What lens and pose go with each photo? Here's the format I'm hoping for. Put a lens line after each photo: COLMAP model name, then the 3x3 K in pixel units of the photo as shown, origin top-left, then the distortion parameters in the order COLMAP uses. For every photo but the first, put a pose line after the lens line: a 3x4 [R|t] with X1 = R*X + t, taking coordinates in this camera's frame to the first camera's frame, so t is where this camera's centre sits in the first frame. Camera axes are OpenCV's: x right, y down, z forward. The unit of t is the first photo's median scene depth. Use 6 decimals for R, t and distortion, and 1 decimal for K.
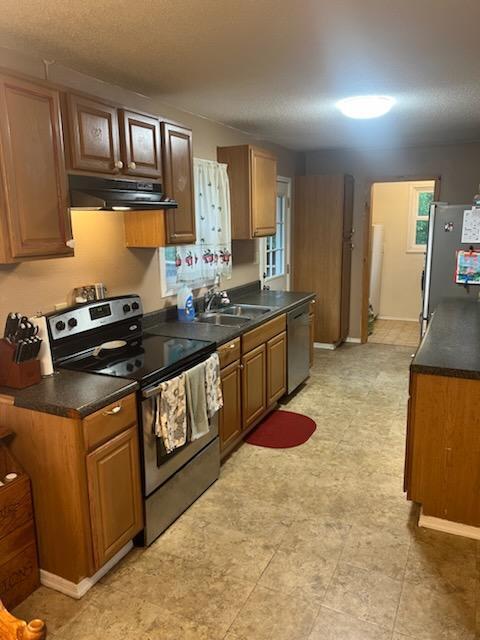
lens RADIAL K [[482.1, 0, 240.3], [0, 482.1, 320.1], [0, 0, 1]] dist [0.024977, -0.015579]
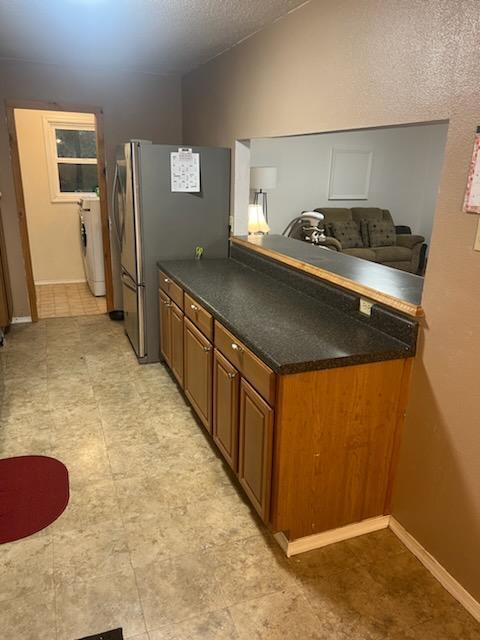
lens RADIAL K [[482.1, 0, 239.9], [0, 482.1, 319.5], [0, 0, 1]] dist [0.024977, -0.015579]
pose [[0.683203, -0.188919, 0.705367, -0.122267], [0.114910, 0.981734, 0.151639, -0.061744], [-0.721130, -0.022546, 0.692433, 0.367996]]
